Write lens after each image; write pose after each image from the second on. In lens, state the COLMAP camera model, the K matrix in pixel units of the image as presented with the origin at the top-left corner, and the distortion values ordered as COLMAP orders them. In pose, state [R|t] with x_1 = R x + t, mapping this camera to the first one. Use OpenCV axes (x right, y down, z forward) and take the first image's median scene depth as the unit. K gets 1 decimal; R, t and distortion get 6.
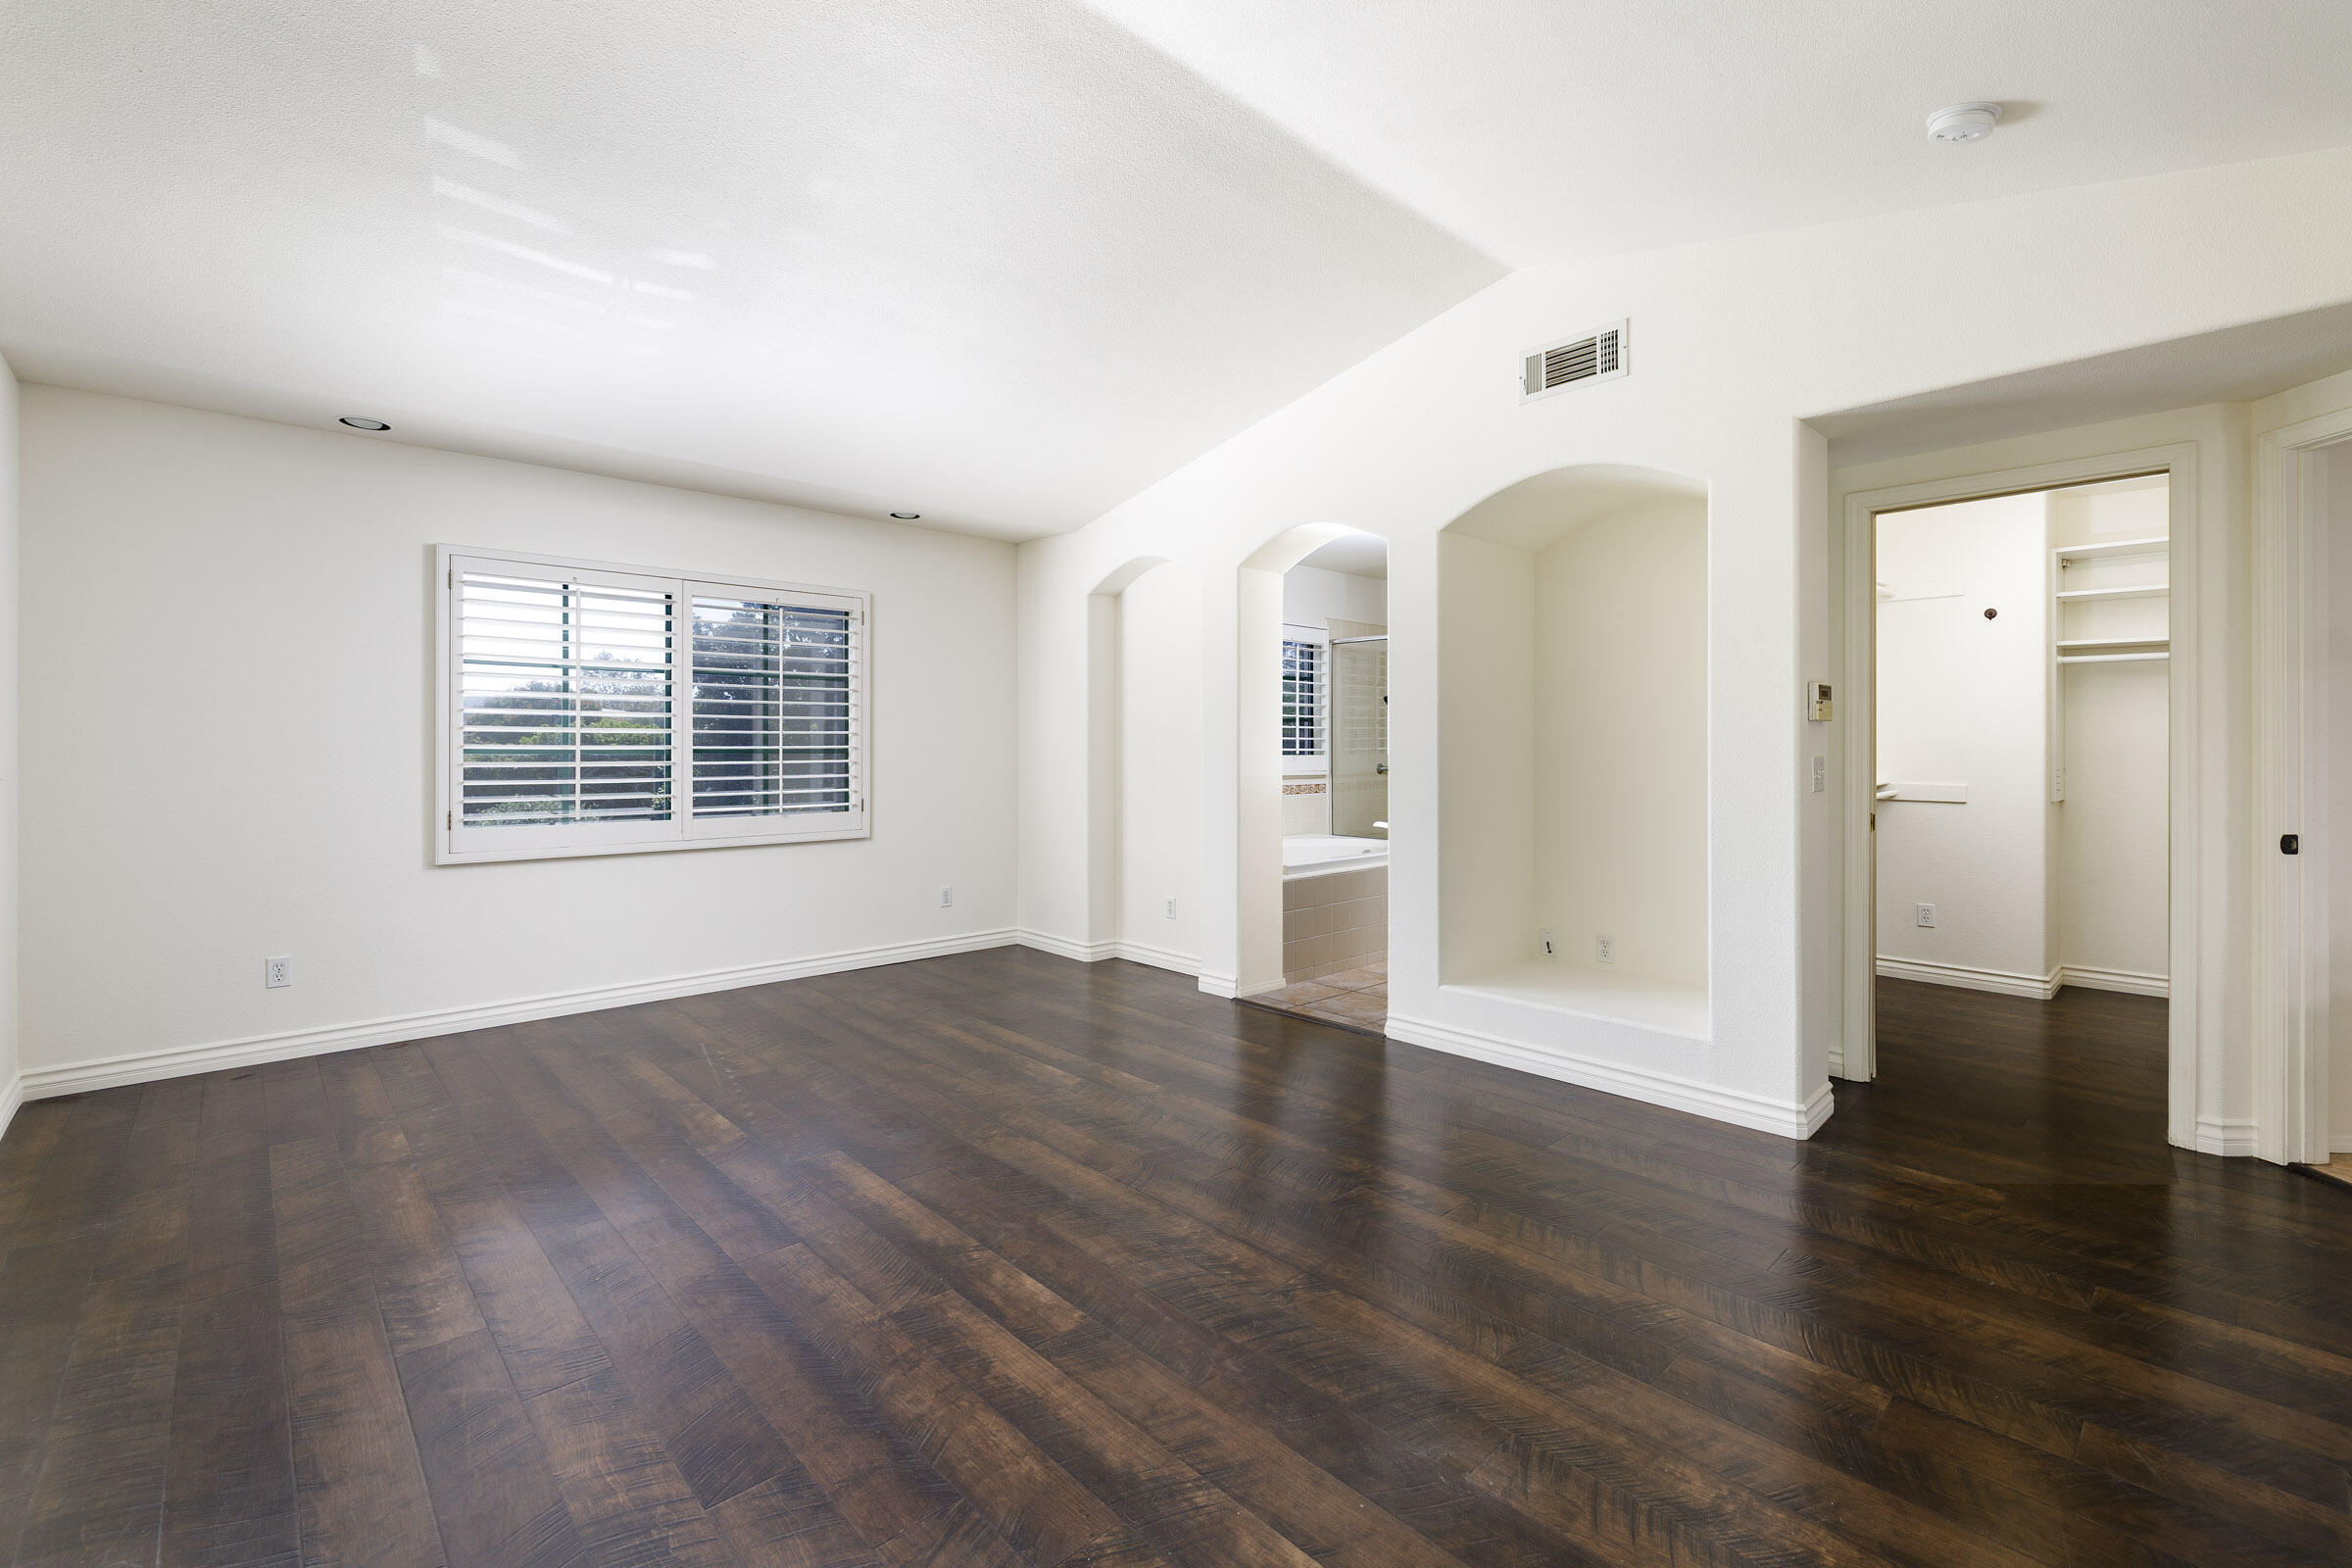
lens RADIAL K [[1010.7, 0, 1173.6], [0, 1010.7, 763.4], [0, 0, 1]] dist [0.001985, 0.000333]
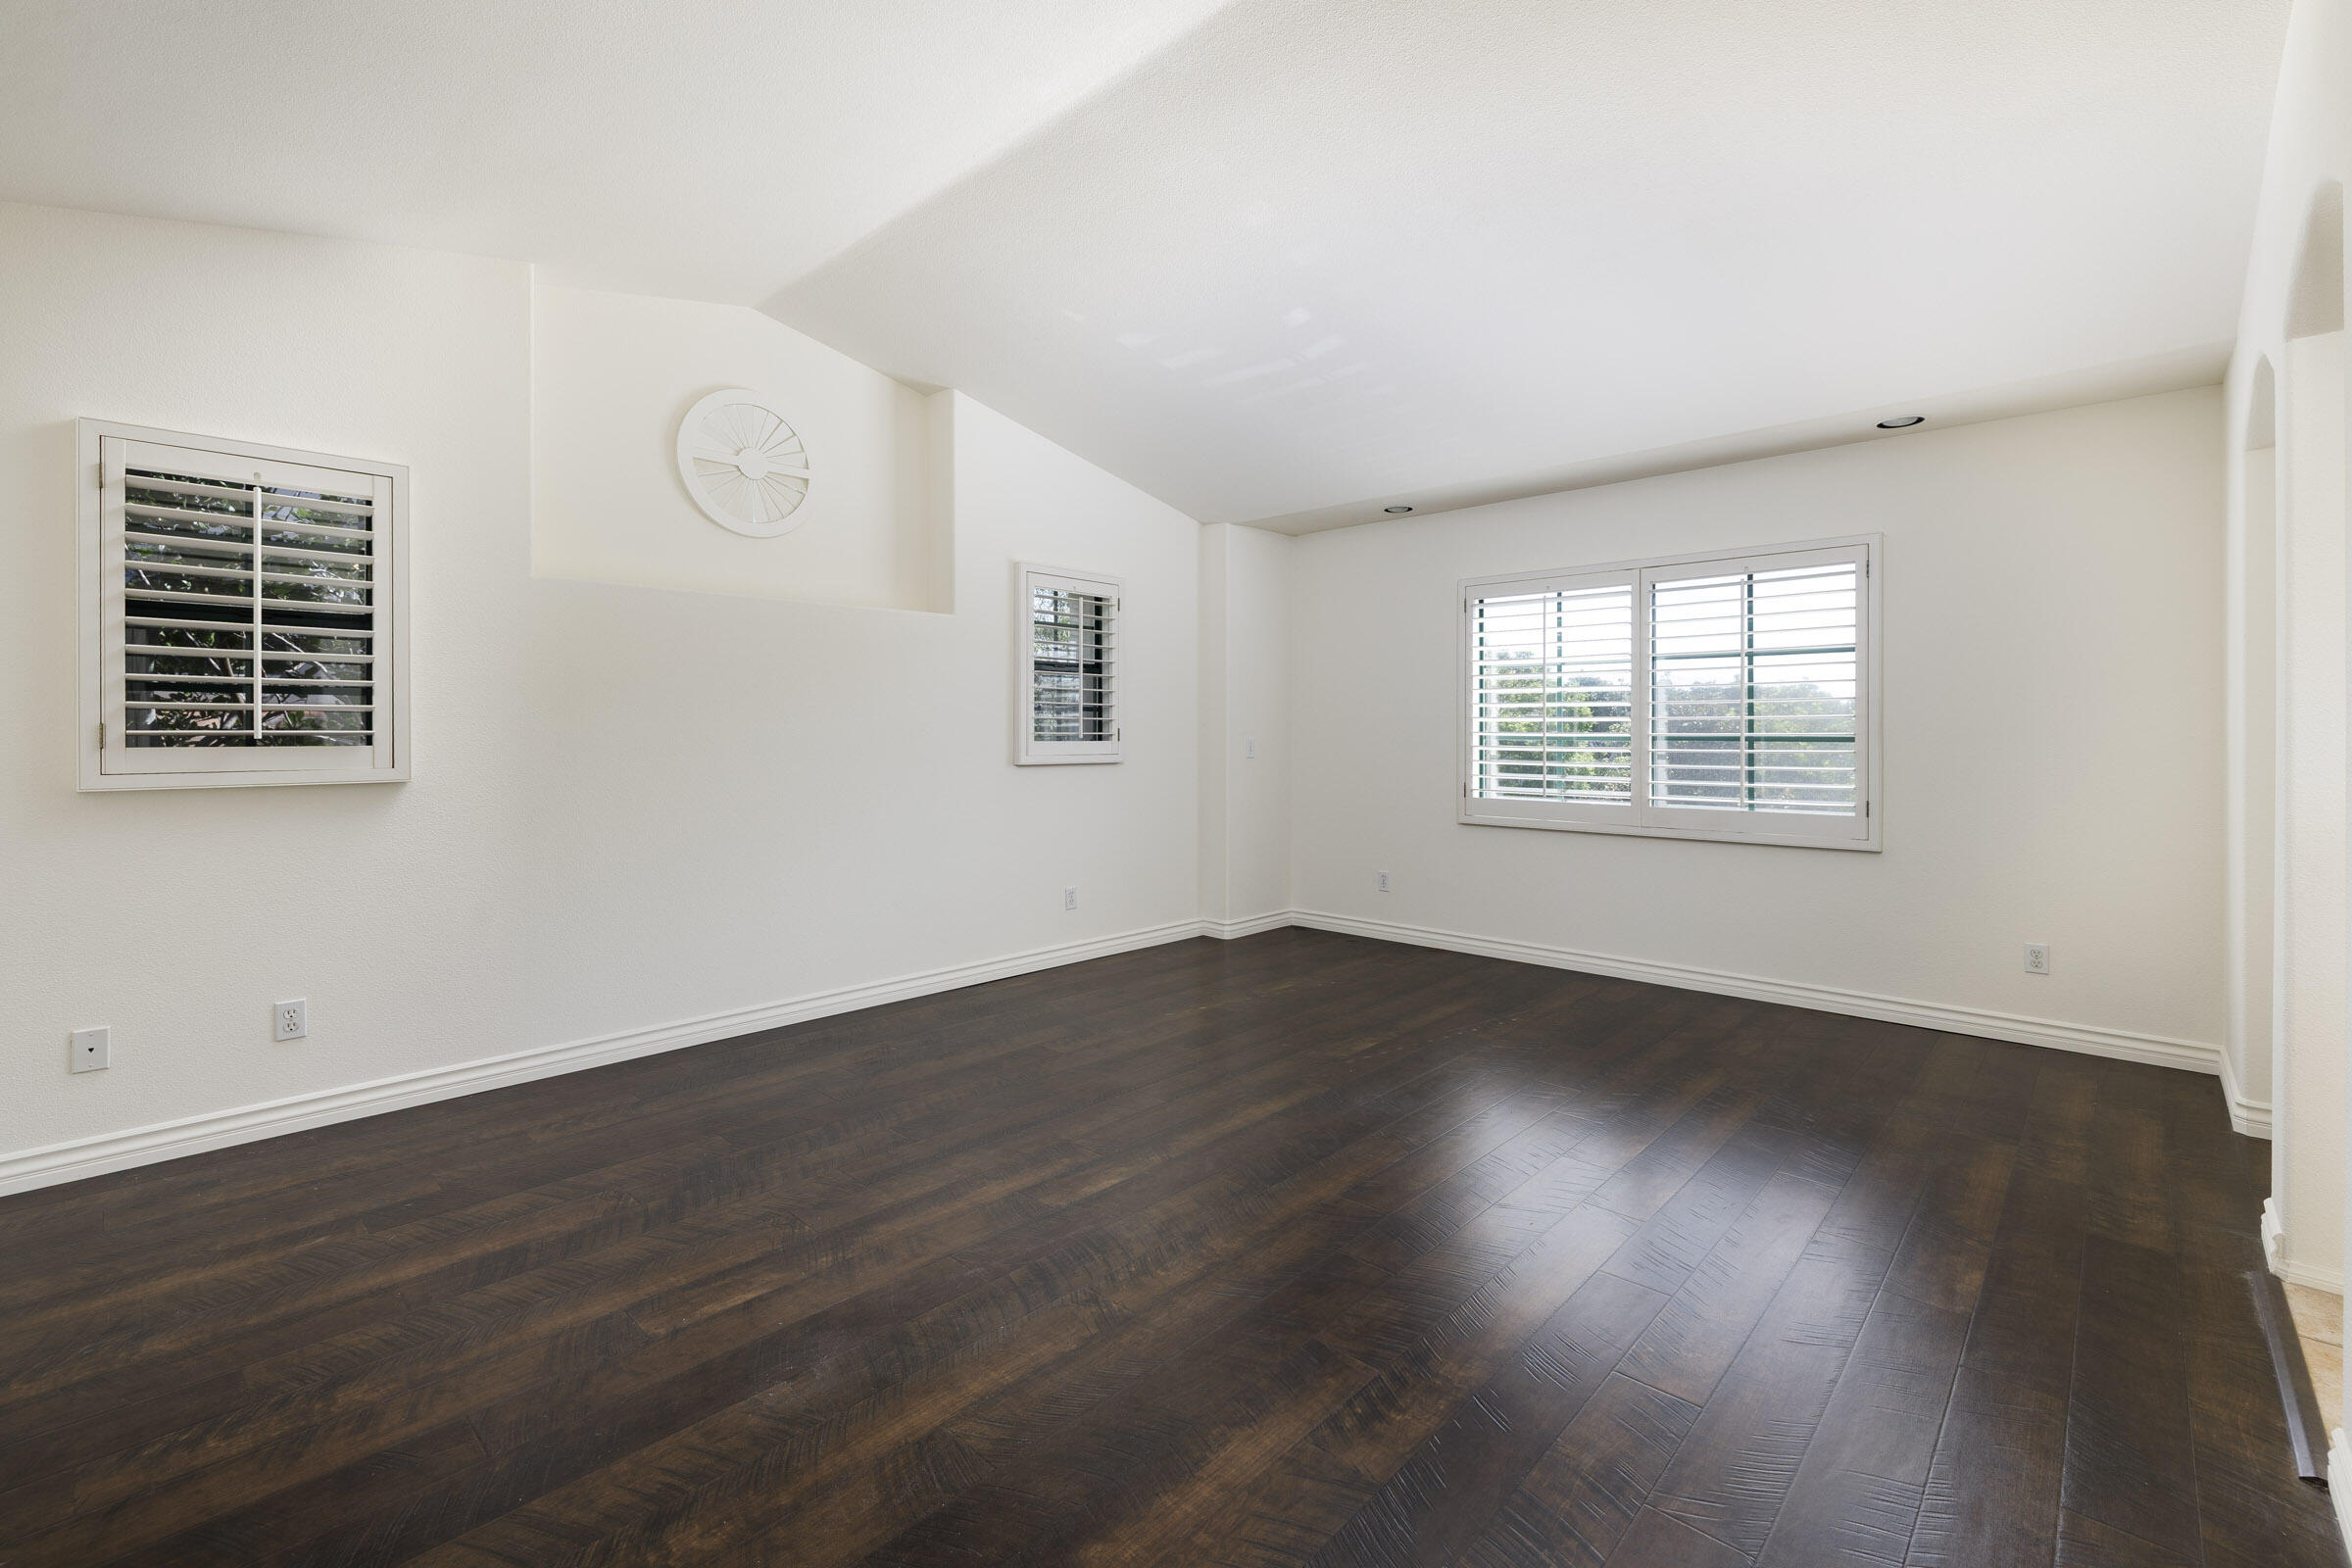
lens RADIAL K [[1010.7, 0, 1171.8], [0, 1010.7, 749.8], [0, 0, 1]] dist [0.001985, 0.000333]
pose [[0.059617, 0.012925, -0.998138, 1.087688], [-0.013005, 0.999841, 0.012170, -0.013790], [0.998137, 0.012256, 0.059776, 1.028816]]
